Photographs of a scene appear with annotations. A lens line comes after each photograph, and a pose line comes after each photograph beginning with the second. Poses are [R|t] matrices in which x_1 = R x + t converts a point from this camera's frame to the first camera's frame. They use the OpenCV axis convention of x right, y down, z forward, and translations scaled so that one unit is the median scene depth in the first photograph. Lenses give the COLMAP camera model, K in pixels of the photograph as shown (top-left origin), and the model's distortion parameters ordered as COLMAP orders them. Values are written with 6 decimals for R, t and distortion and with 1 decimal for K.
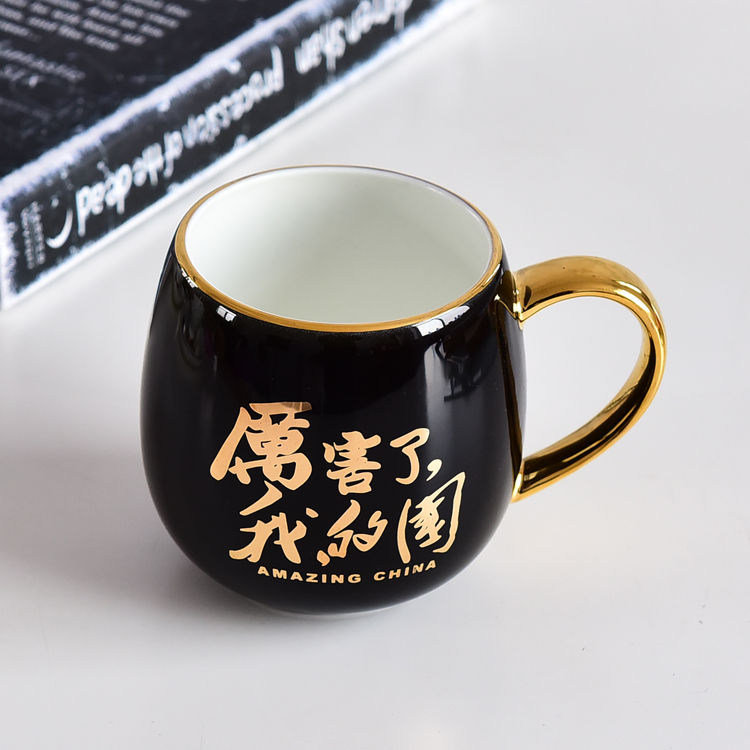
lens RADIAL K [[3884.2, 0, 378.7], [0, 3884.2, 379.0], [0, 0, 1]] dist [-1.812768, 0.000000]
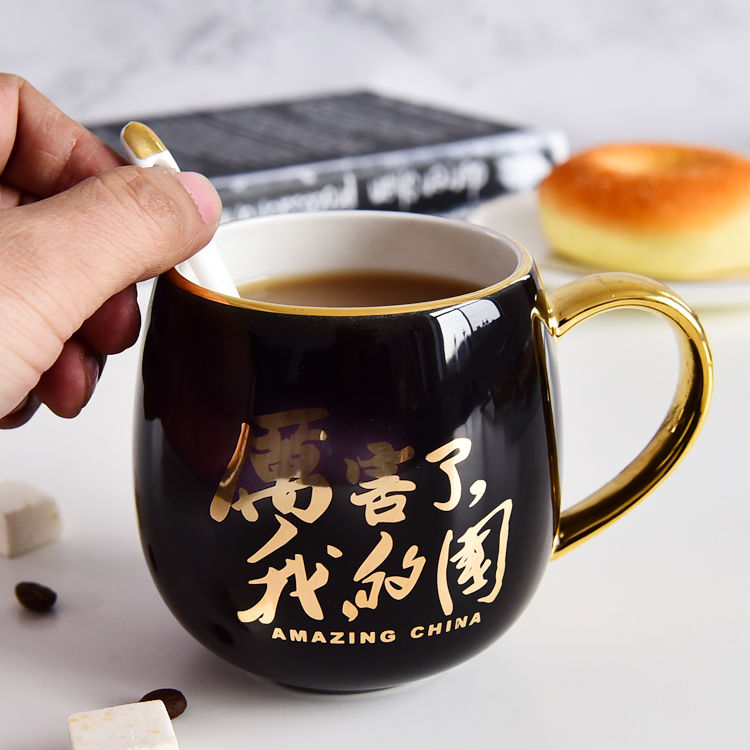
lens RADIAL K [[1730.7, 0, 372.4], [0, 1730.7, 374.9], [0, 0, 1]] dist [-0.236830, 0.000000]
pose [[0.998046, -0.049772, 0.037768, -0.021078], [0.056656, 0.975795, -0.211220, 0.075539], [-0.026341, 0.212948, 0.976708, 0.628366]]
